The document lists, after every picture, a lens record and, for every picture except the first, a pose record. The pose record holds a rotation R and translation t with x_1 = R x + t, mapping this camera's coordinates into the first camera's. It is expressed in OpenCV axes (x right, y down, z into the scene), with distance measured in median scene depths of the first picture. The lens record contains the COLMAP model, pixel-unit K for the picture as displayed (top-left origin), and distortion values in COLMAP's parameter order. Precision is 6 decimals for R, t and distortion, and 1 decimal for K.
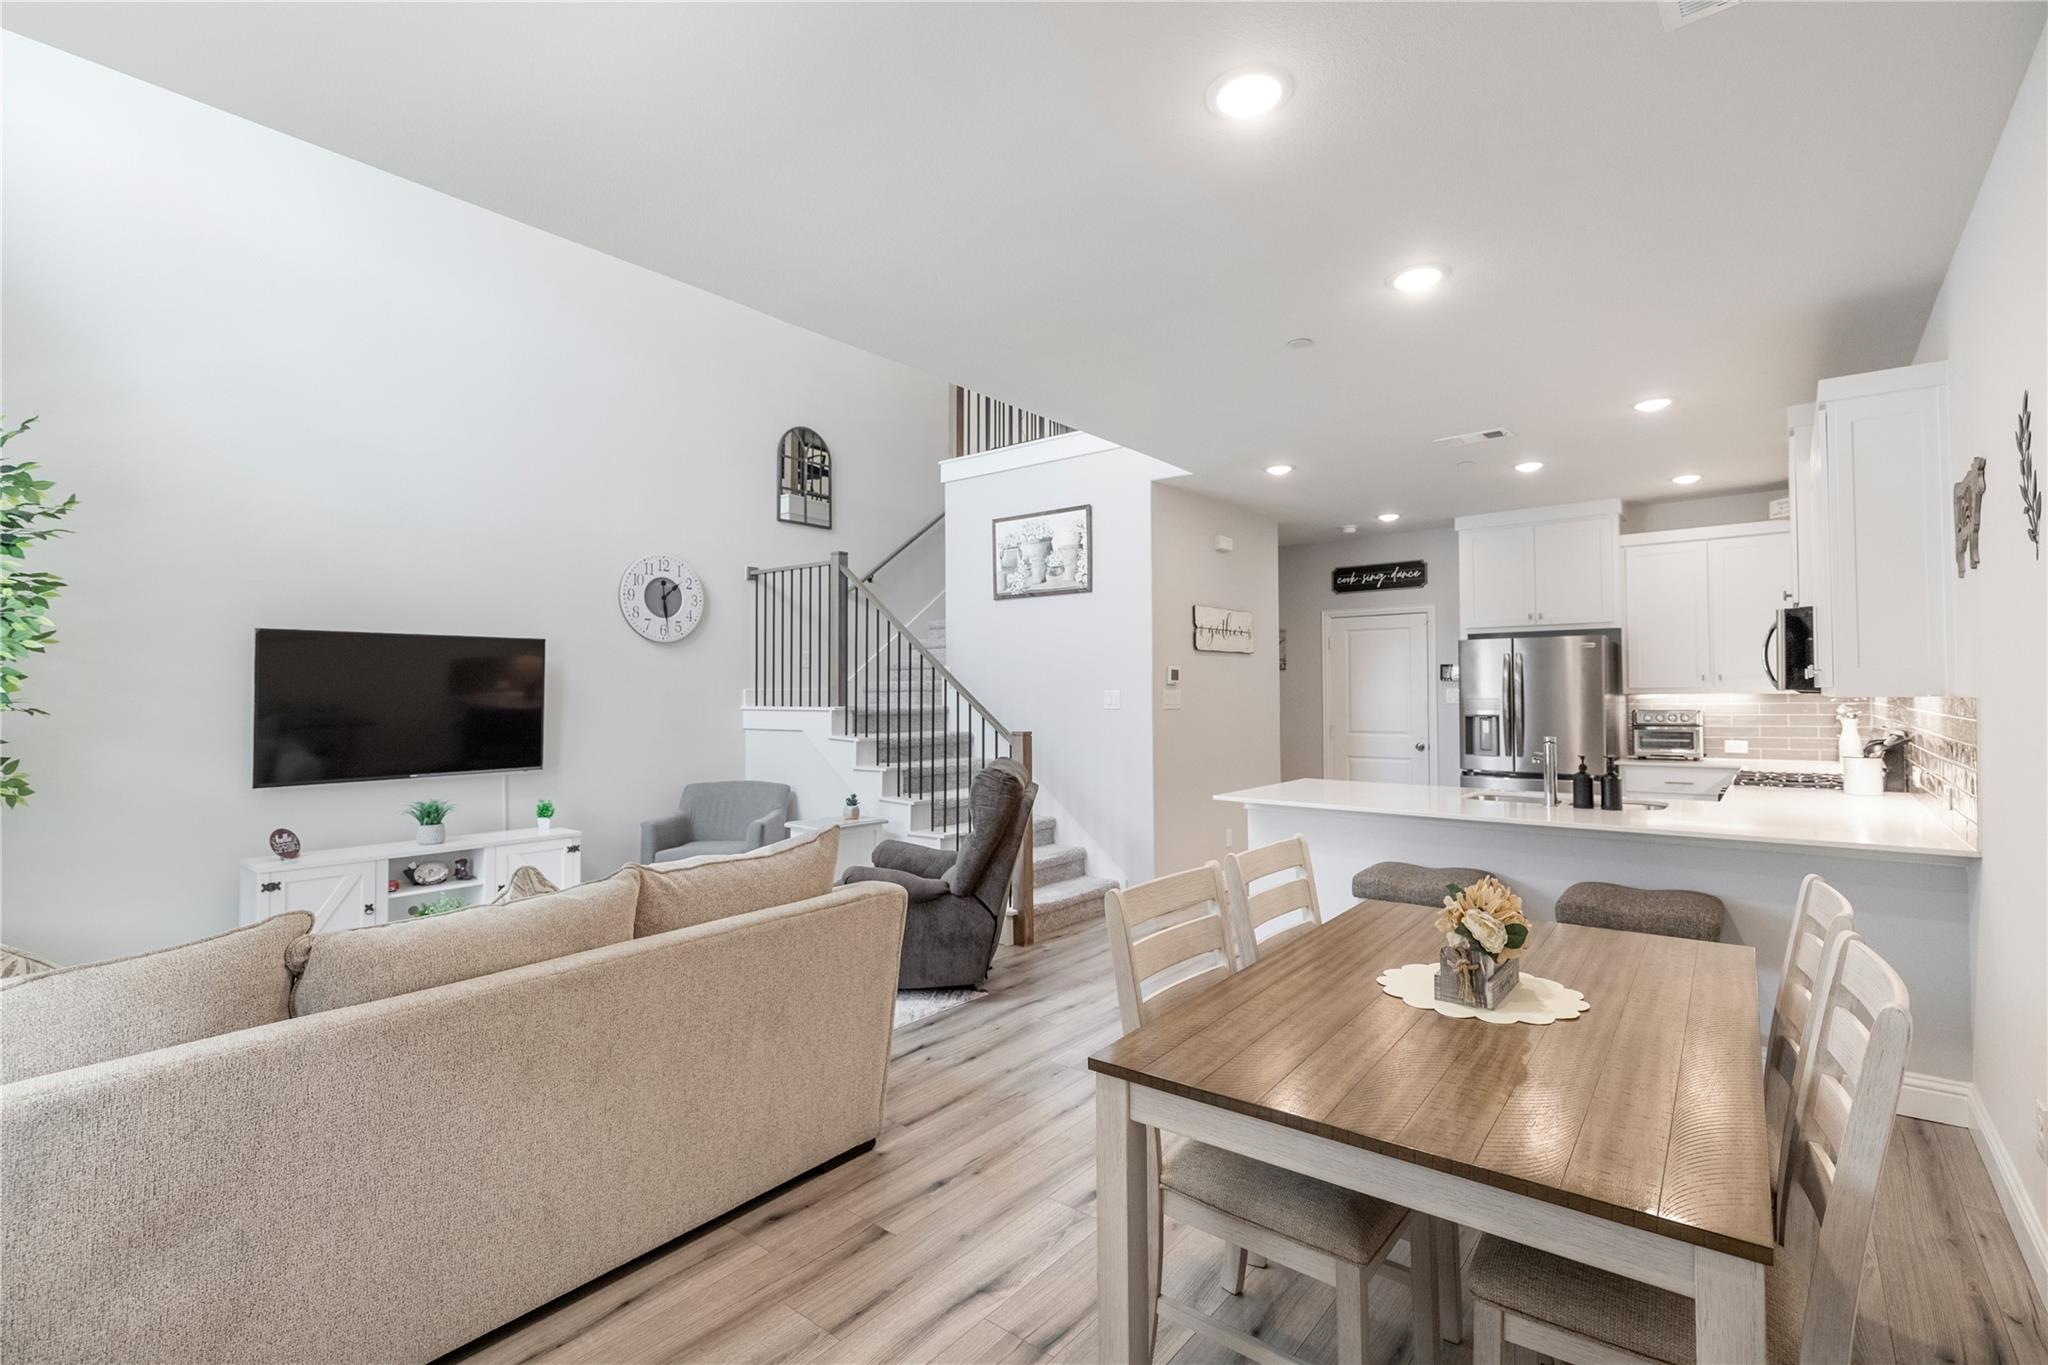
lens RADIAL K [[942.7, 0, 1026.9], [0, 942.7, 675.4], [0, 0, 1]] dist [0.001549, -0.001030]
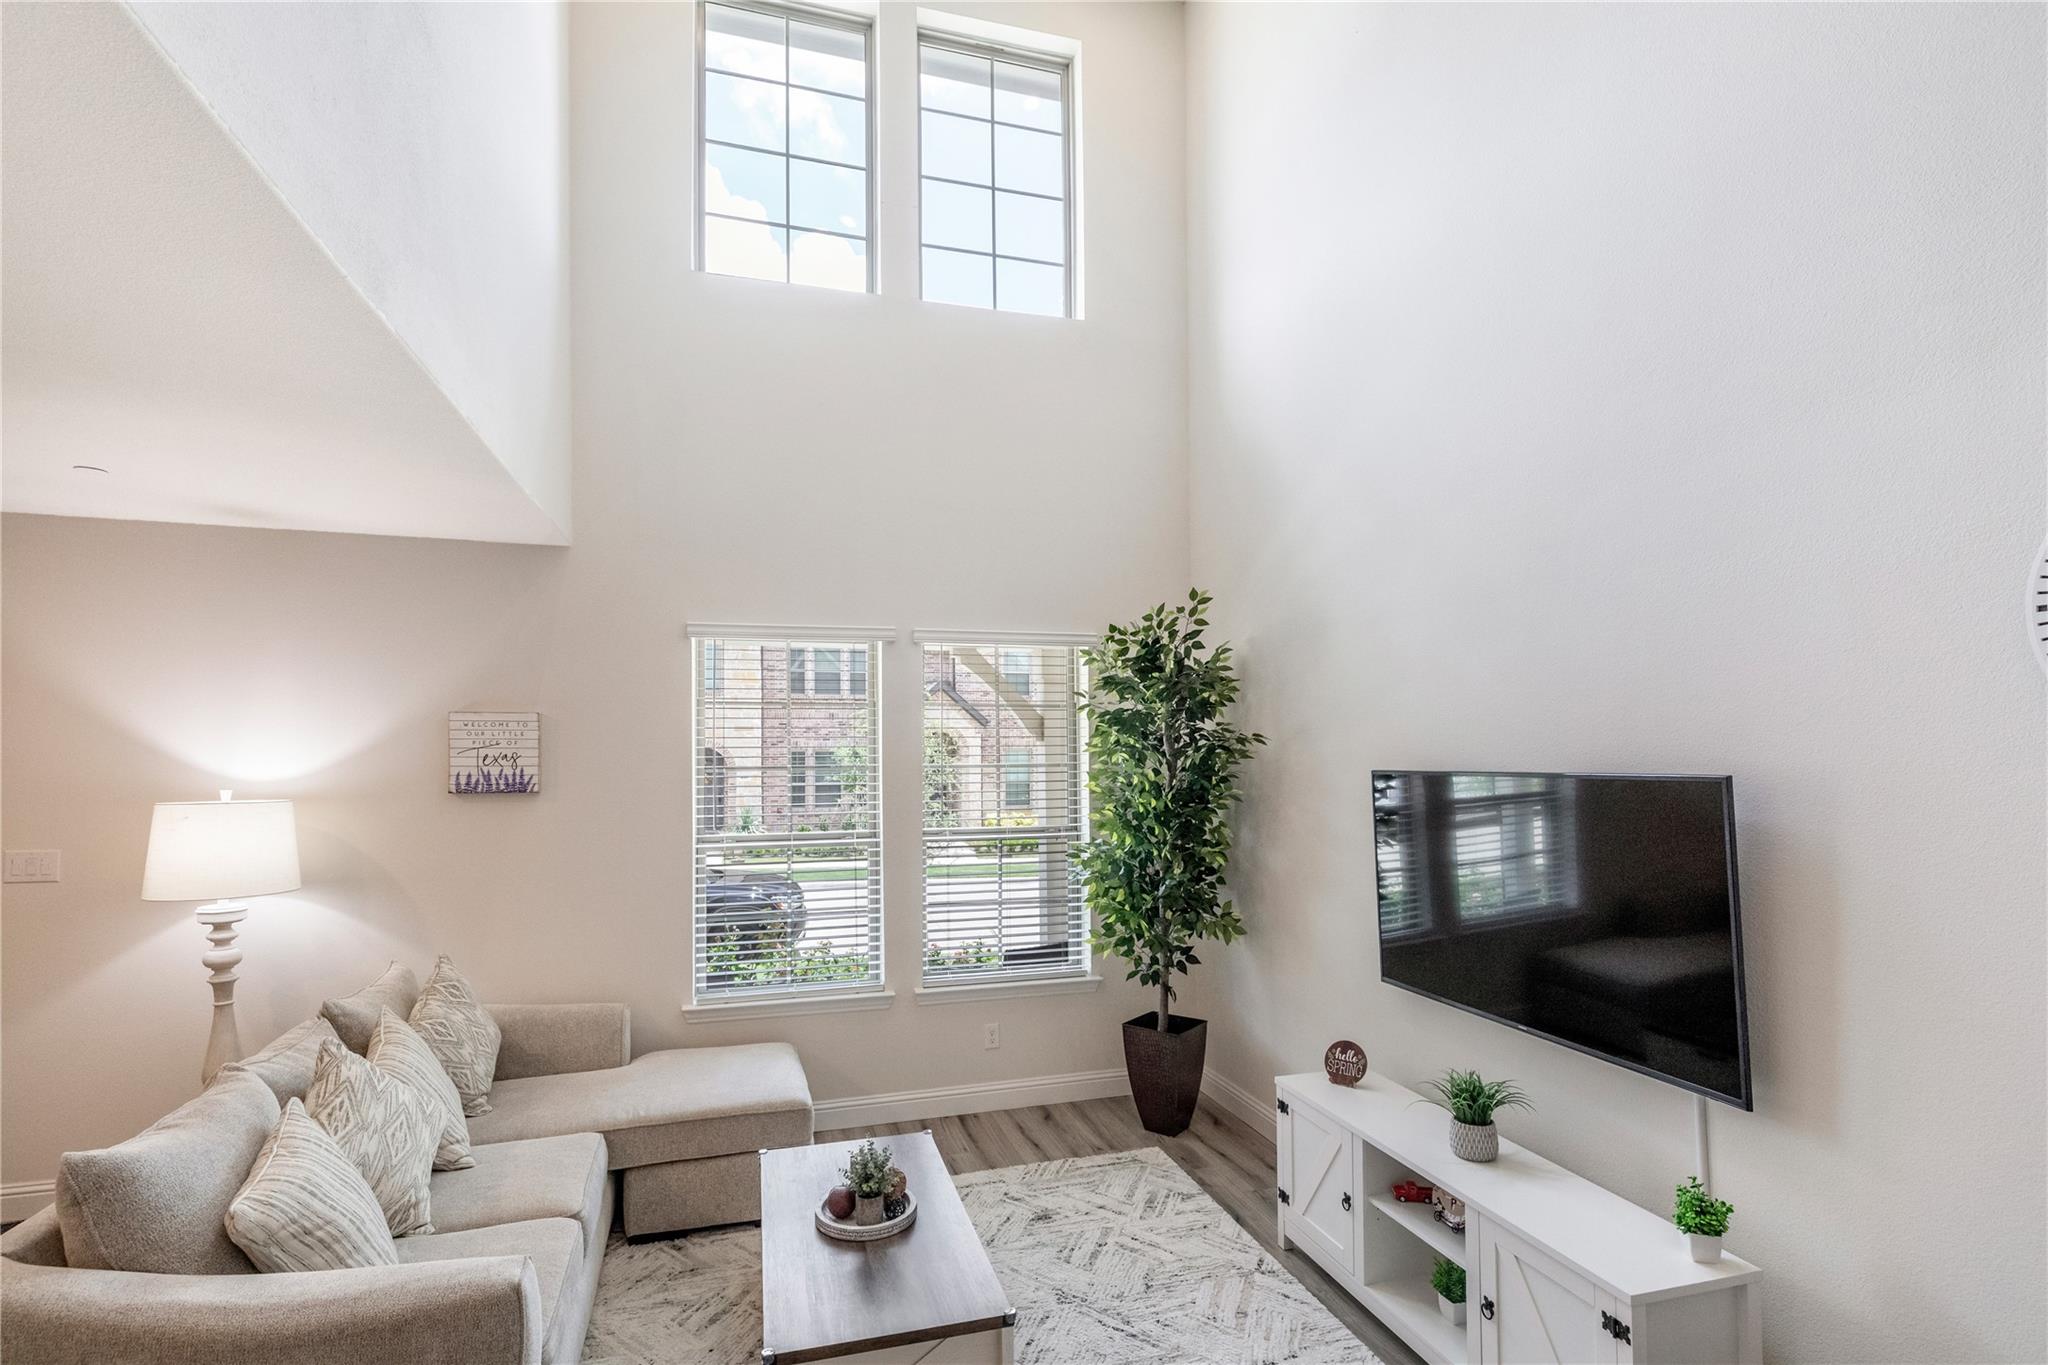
lens RADIAL K [[942.7, 0, 1016.4], [0, 942.7, 743.6], [0, 0, 1]] dist [0.001549, -0.001030]
pose [[-0.567155, -0.010931, -0.823538, -0.020688], [0.016802, 0.999550, -0.024838, -0.046876], [0.823439, -0.027924, -0.566717, 0.970619]]
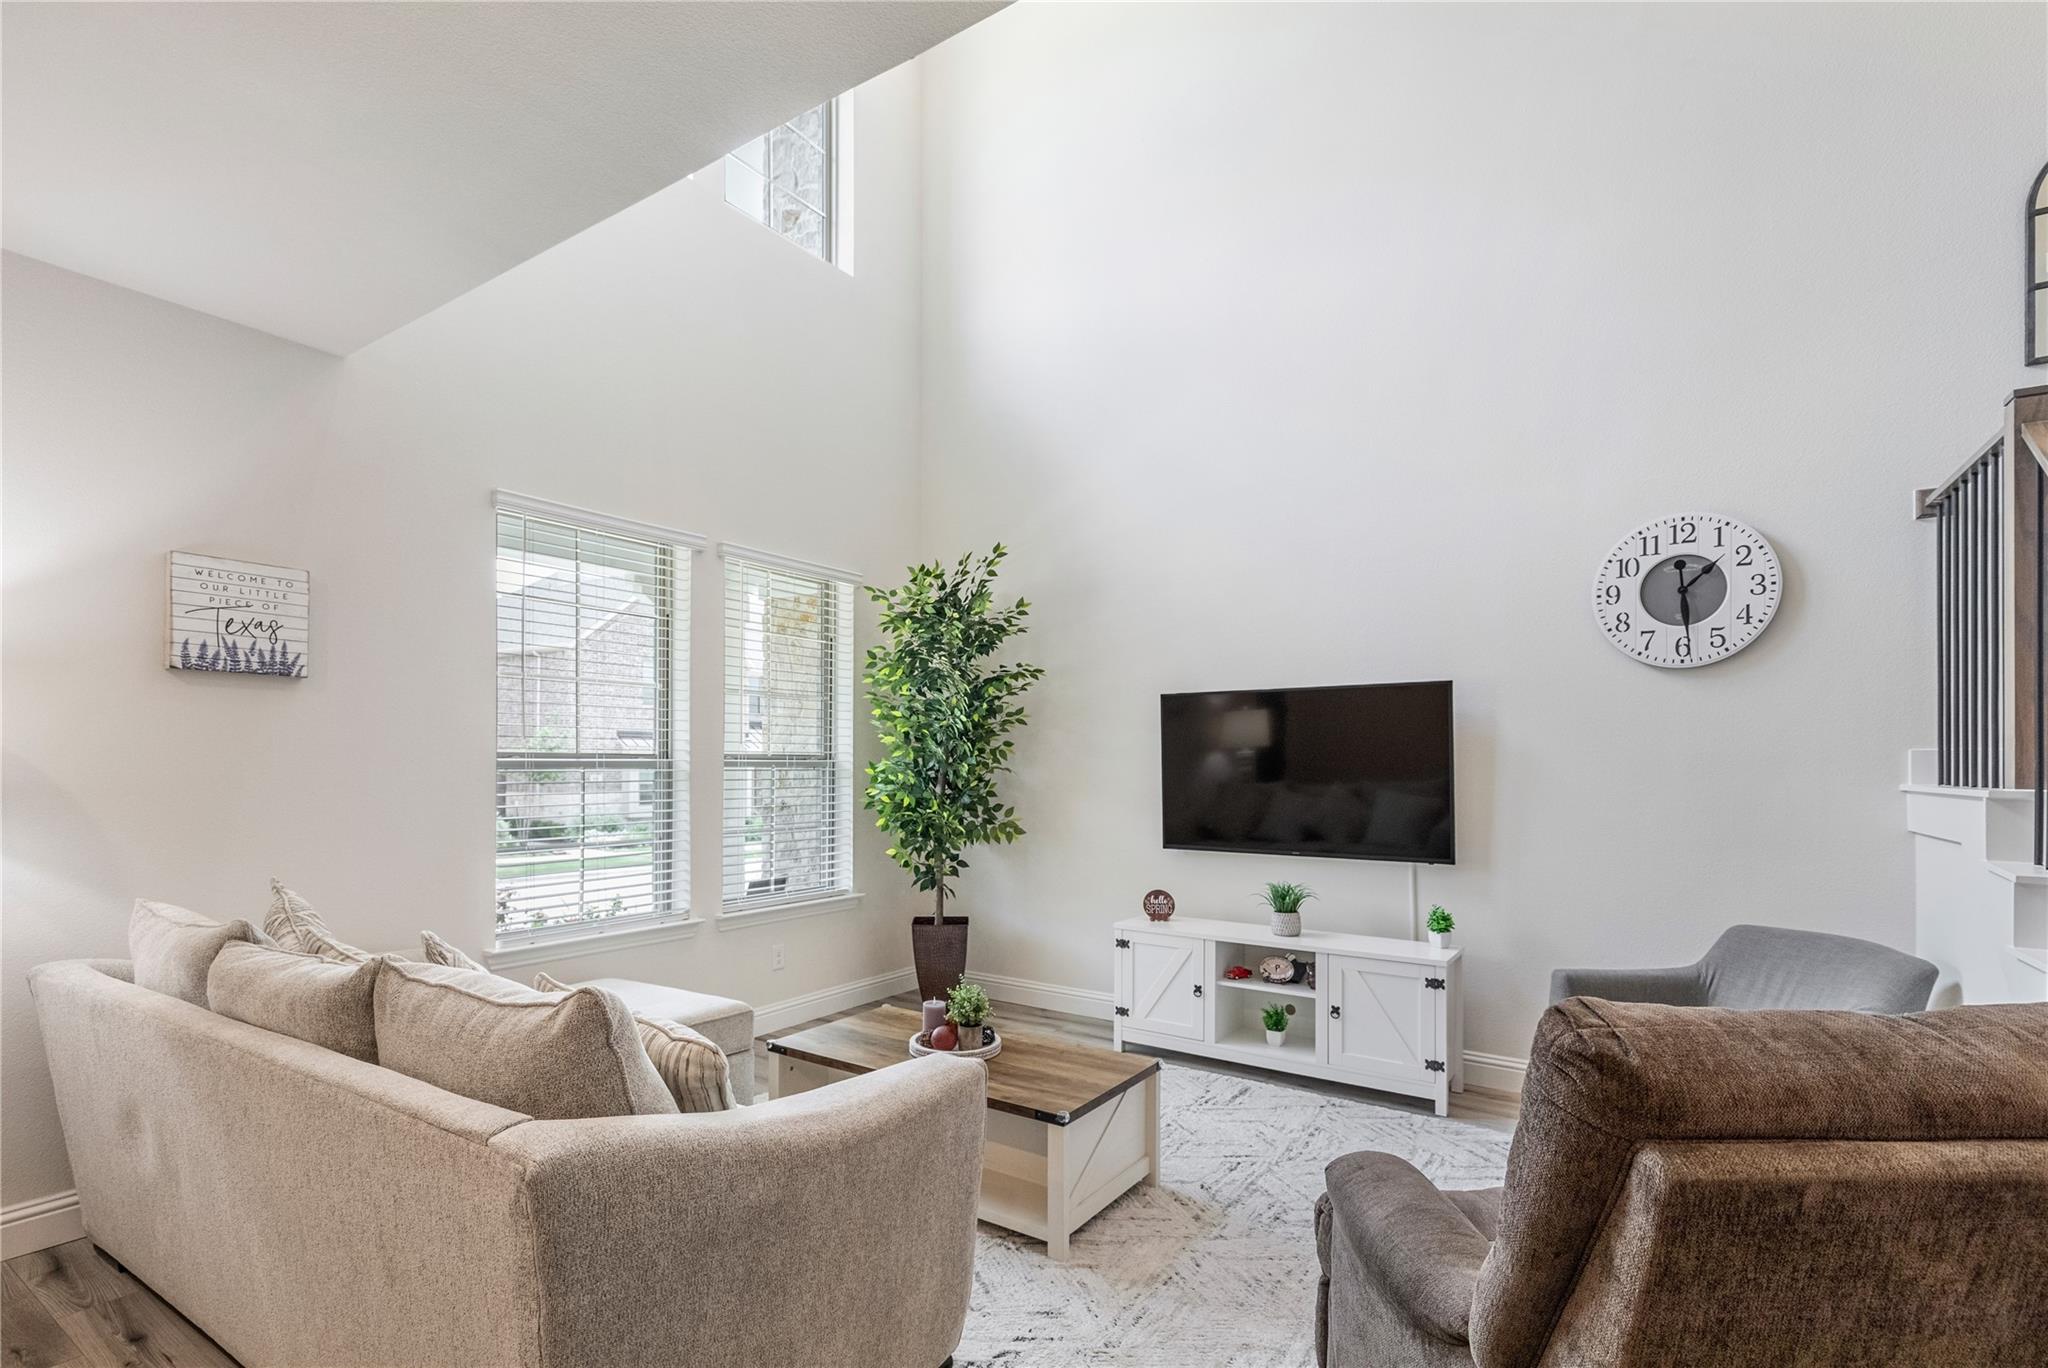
lens RADIAL K [[942.7, 0, 1006.8], [0, 942.7, 767.0], [0, 0, 1]] dist [0.001549, -0.001030]
pose [[0.087551, 0.001842, -0.996158, 0.163402], [0.010416, 0.999942, 0.002765, 0.020664], [0.996106, -0.010618, 0.087526, 0.600363]]
